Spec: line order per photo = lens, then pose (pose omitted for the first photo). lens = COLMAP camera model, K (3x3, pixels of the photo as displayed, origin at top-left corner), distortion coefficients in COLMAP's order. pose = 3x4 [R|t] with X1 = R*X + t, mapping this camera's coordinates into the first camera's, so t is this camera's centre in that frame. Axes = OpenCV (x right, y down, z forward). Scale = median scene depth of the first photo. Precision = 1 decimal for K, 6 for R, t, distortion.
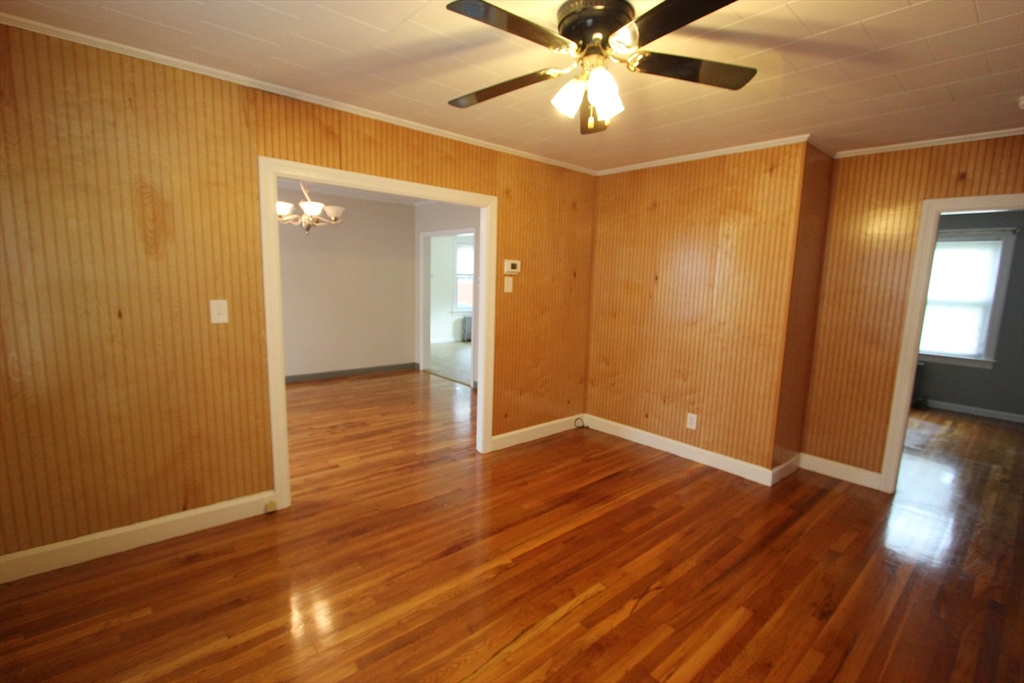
lens RADIAL K [[468.2, 0, 512.9], [0, 468.2, 342.9], [0, 0, 1]] dist [-0.016360, 0.000578]
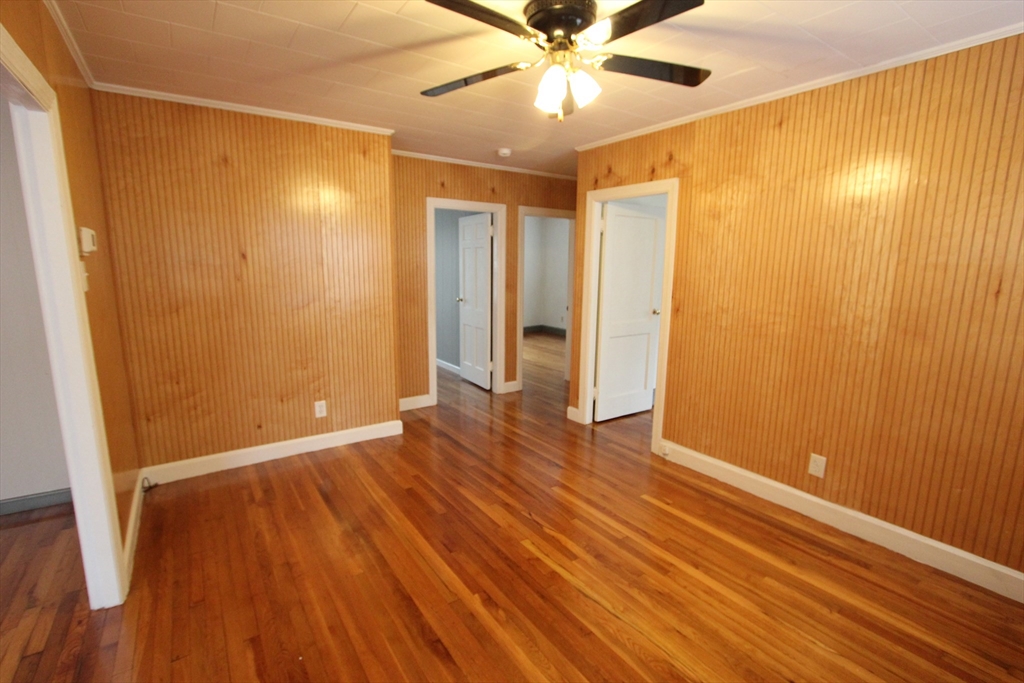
lens RADIAL K [[468.2, 0, 512.9], [0, 468.2, 342.9], [0, 0, 1]] dist [-0.016360, 0.000578]
pose [[0.117438, -0.200007, 0.972731, -0.537610], [0.134354, 0.973703, 0.183986, -0.096896], [-0.983950, 0.109084, 0.141222, 0.554393]]
